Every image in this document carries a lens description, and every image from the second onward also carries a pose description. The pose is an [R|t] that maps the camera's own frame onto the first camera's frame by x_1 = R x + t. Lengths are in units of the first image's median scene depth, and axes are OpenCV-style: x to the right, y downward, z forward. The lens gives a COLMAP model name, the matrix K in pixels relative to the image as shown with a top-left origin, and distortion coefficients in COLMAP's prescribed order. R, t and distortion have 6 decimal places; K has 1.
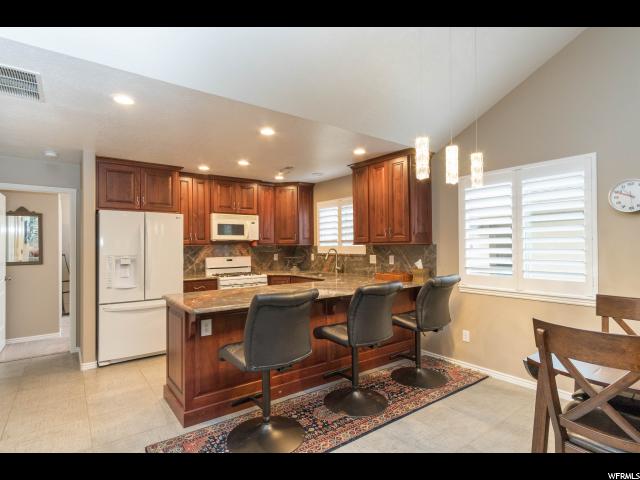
lens RADIAL K [[342.8, 0, 321.0], [0, 342.8, 243.6], [0, 0, 1]] dist [0.009402, 0.000218]
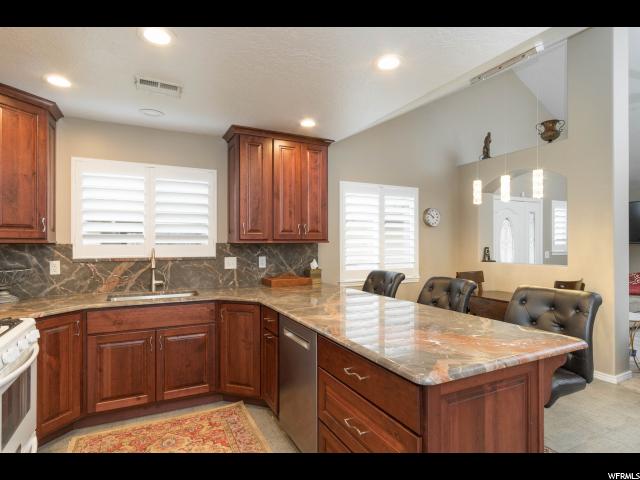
lens RADIAL K [[342.8, 0, 310.5], [0, 342.8, 236.3], [0, 0, 1]] dist [0.009402, 0.000218]
pose [[0.178687, 0.027067, 0.983534, -0.560565], [-0.006264, 0.999633, -0.026372, 0.007722], [-0.983886, -0.001448, 0.178790, 0.734539]]
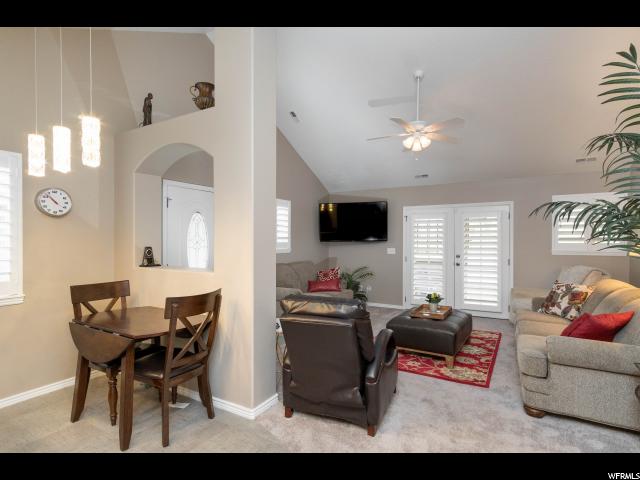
lens RADIAL K [[342.8, 0, 307.9], [0, 342.8, 231.8], [0, 0, 1]] dist [0.009402, 0.000218]
pose [[-0.375888, 0.025286, 0.926320, -0.291965], [-0.011754, 0.999417, -0.032052, -0.003940], [-0.926591, -0.022936, -0.375371, 0.356601]]
